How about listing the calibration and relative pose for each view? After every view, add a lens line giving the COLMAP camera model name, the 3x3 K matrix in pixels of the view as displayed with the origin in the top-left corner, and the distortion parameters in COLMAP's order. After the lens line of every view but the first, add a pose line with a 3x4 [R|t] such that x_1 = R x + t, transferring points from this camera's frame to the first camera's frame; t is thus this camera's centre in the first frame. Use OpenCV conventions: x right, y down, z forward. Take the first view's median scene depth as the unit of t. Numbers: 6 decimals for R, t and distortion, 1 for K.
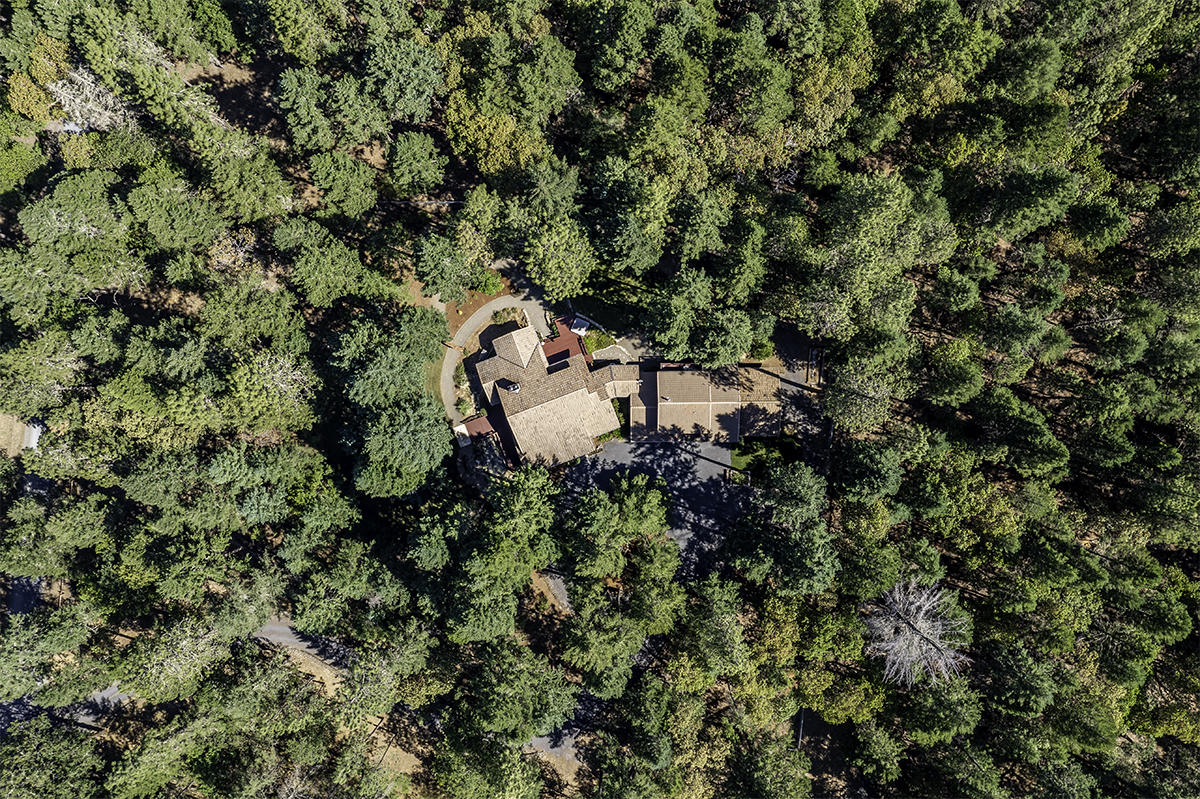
lens RADIAL K [[957.6, 0, 591.7], [0, 957.6, 395.9], [0, 0, 1]] dist [-0.007881, 0.013028]
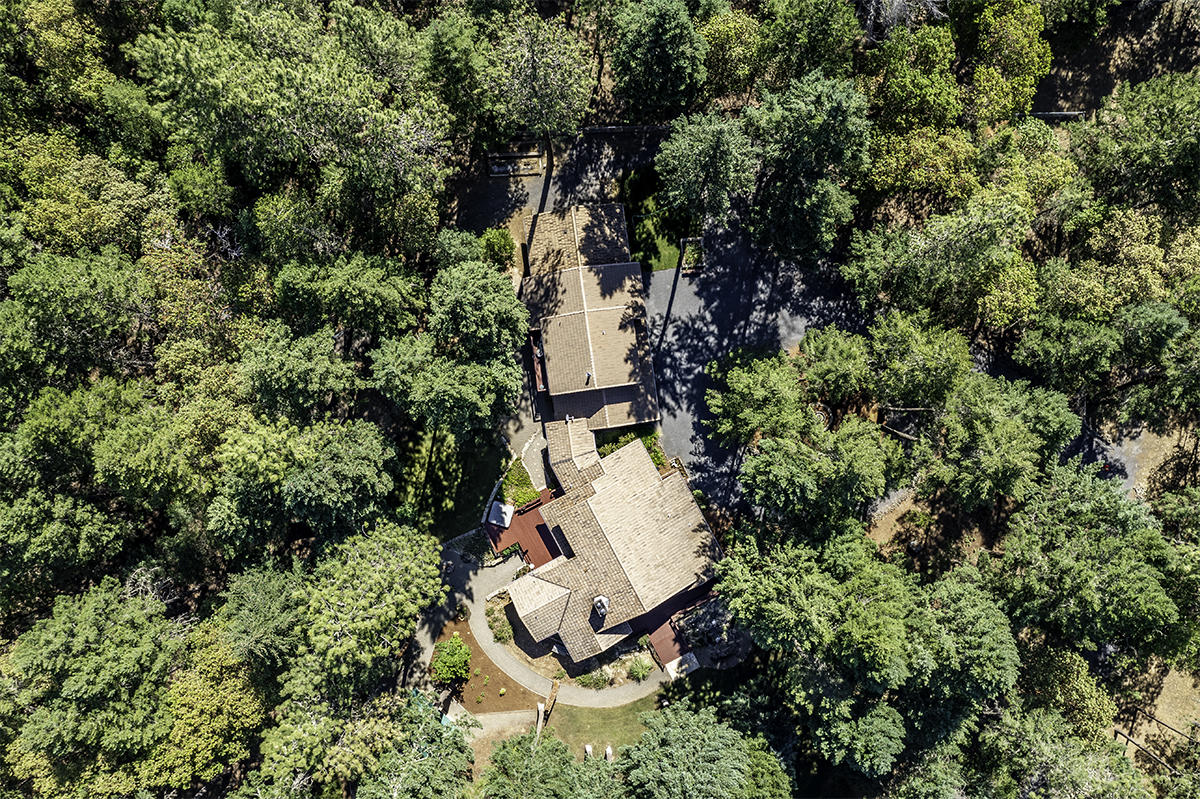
lens RADIAL K [[957.6, 0, 601.4], [0, 957.6, 390.5], [0, 0, 1]] dist [-0.007881, 0.013028]
pose [[-0.126900, -0.991641, 0.023342, 0.051873], [0.991576, -0.127437, -0.023171, 0.026497], [0.025952, 0.020205, 0.999459, 0.335853]]
